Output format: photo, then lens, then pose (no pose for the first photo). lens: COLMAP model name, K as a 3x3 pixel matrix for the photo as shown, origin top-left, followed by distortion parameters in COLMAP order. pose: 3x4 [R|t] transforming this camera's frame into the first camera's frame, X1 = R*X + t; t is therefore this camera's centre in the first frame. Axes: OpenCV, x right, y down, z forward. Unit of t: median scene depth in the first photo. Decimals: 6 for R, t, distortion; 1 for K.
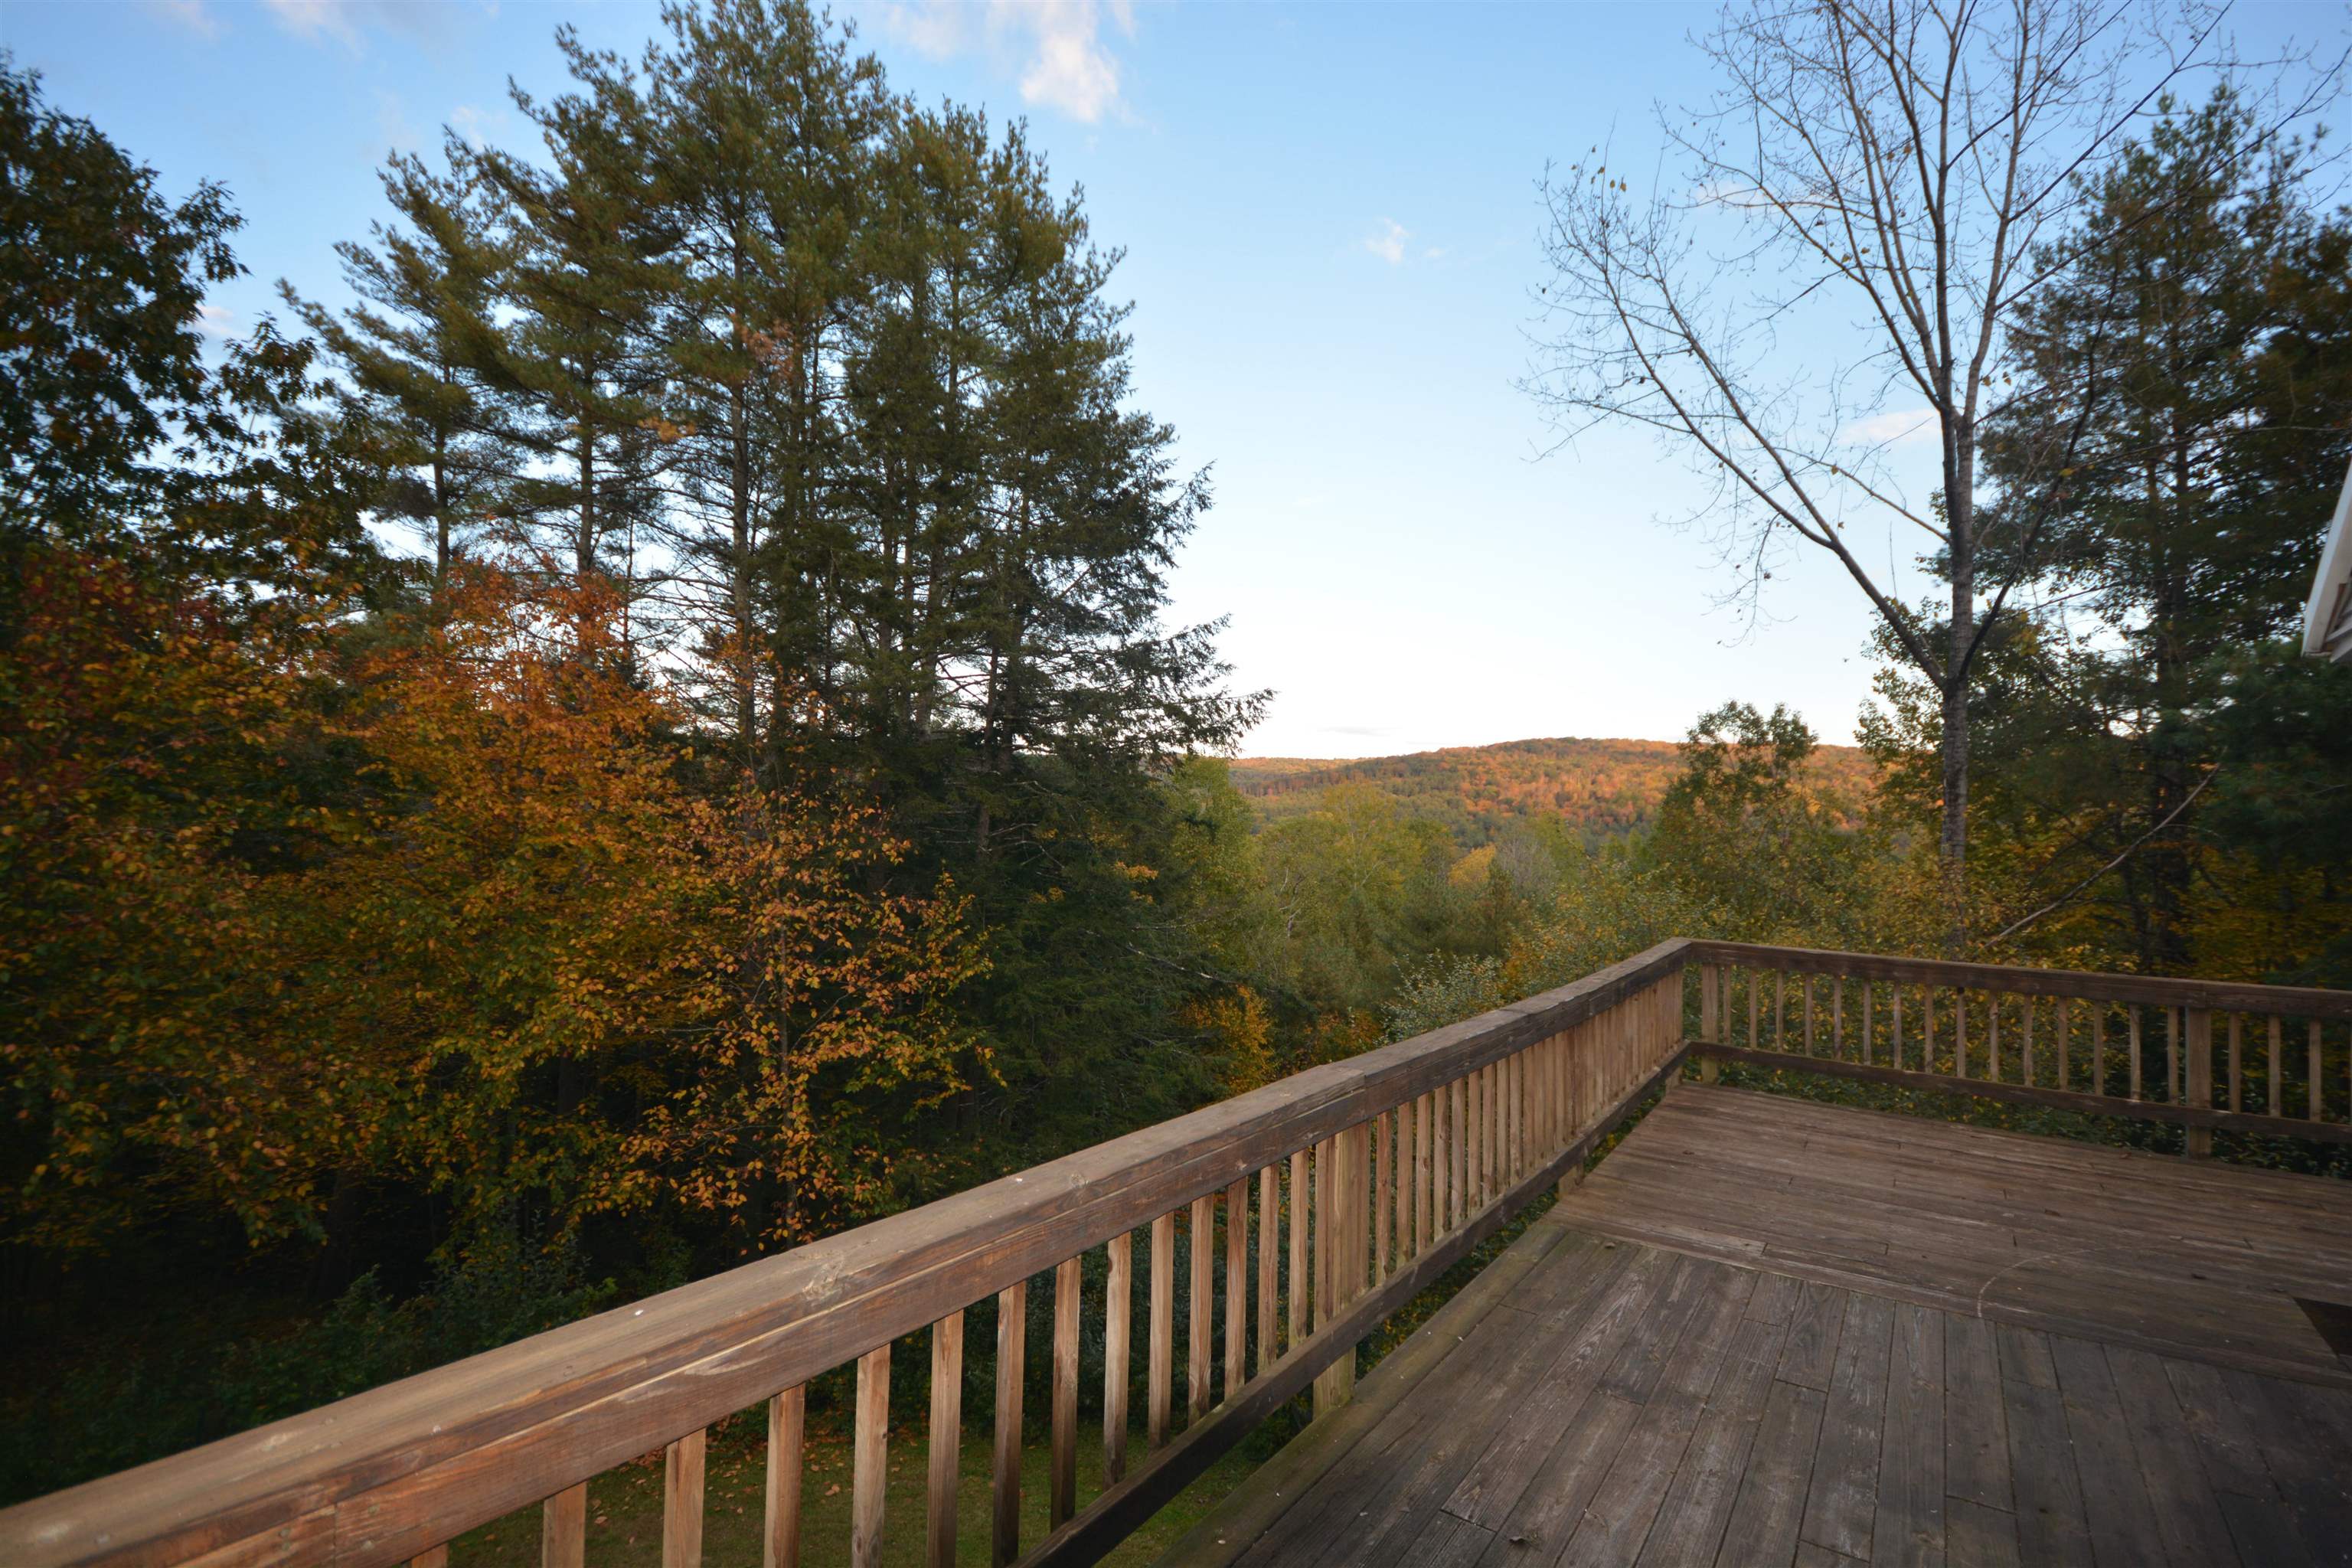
lens RADIAL K [[1061.4, 0, 1179.7], [0, 1061.4, 788.8], [0, 0, 1]] dist [-0.001632, -0.004962]
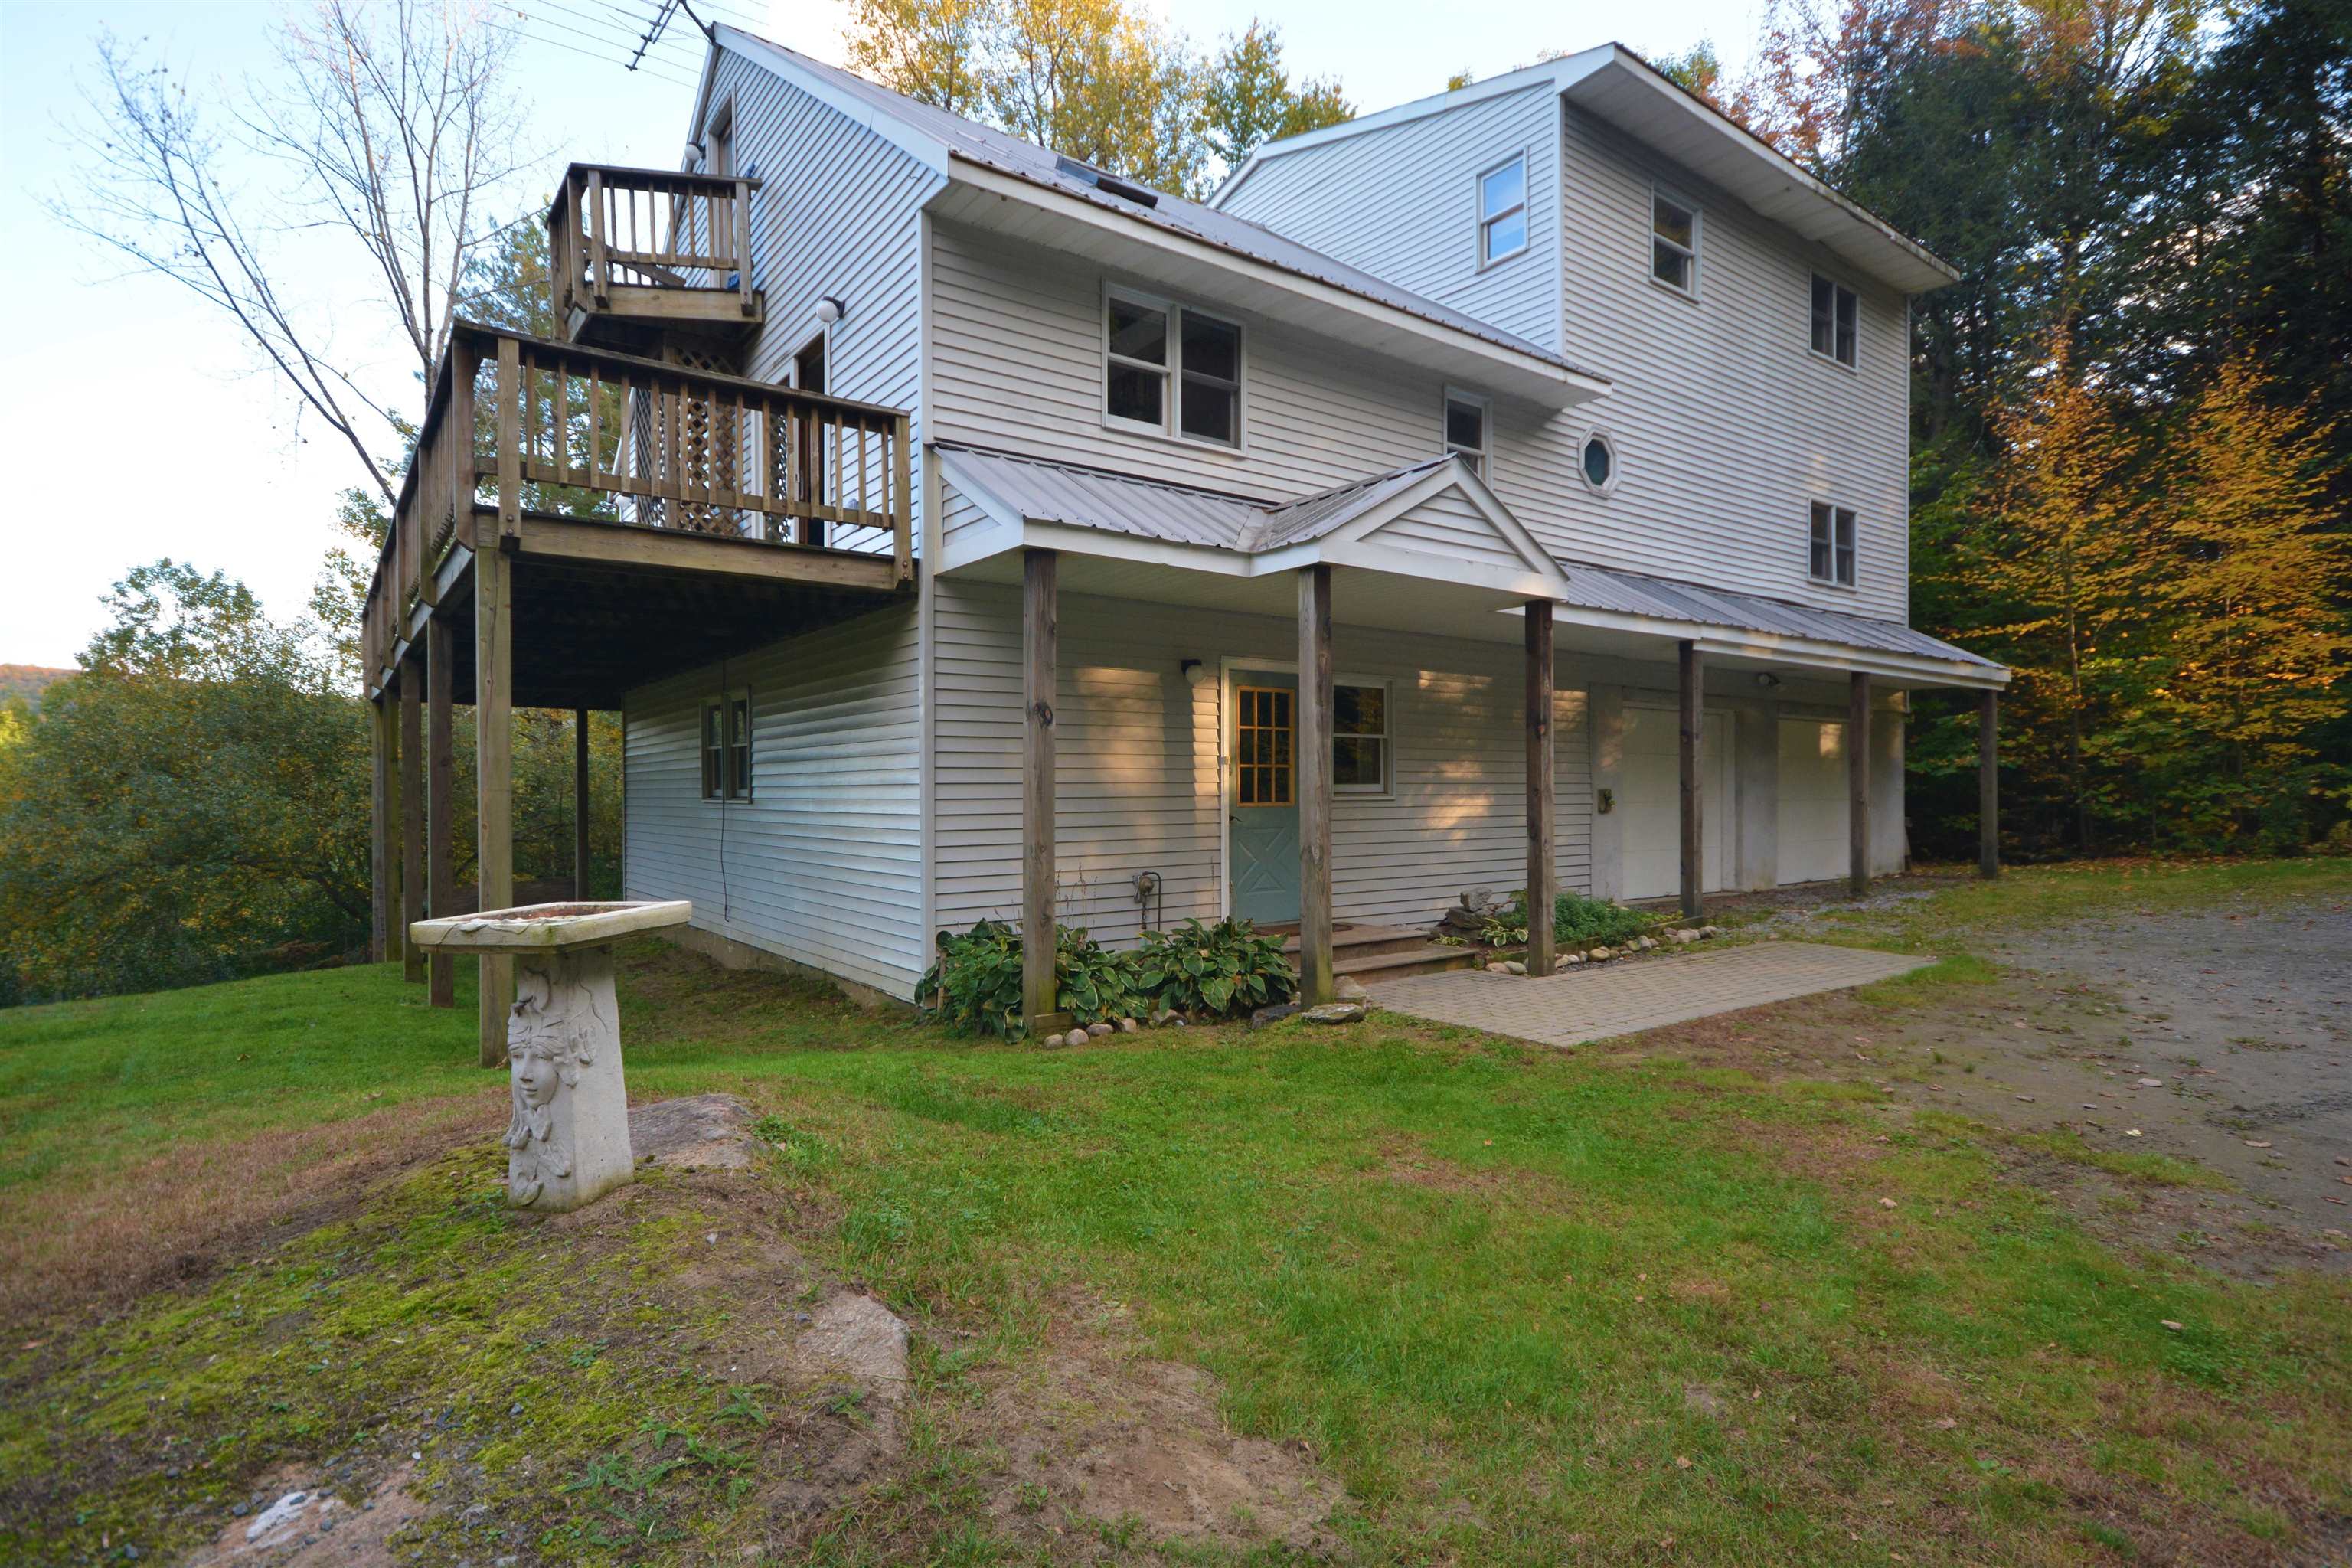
lens RADIAL K [[1161.4, 0, 1178.9], [0, 1161.4, 793.2], [0, 0, 1]] dist [0.025261, 0.000702]
pose [[0.301405, -0.032975, 0.952926, -0.530240], [-0.015009, 0.999114, 0.039321, 0.162995], [-0.953378, -0.026154, 0.300643, -0.500868]]
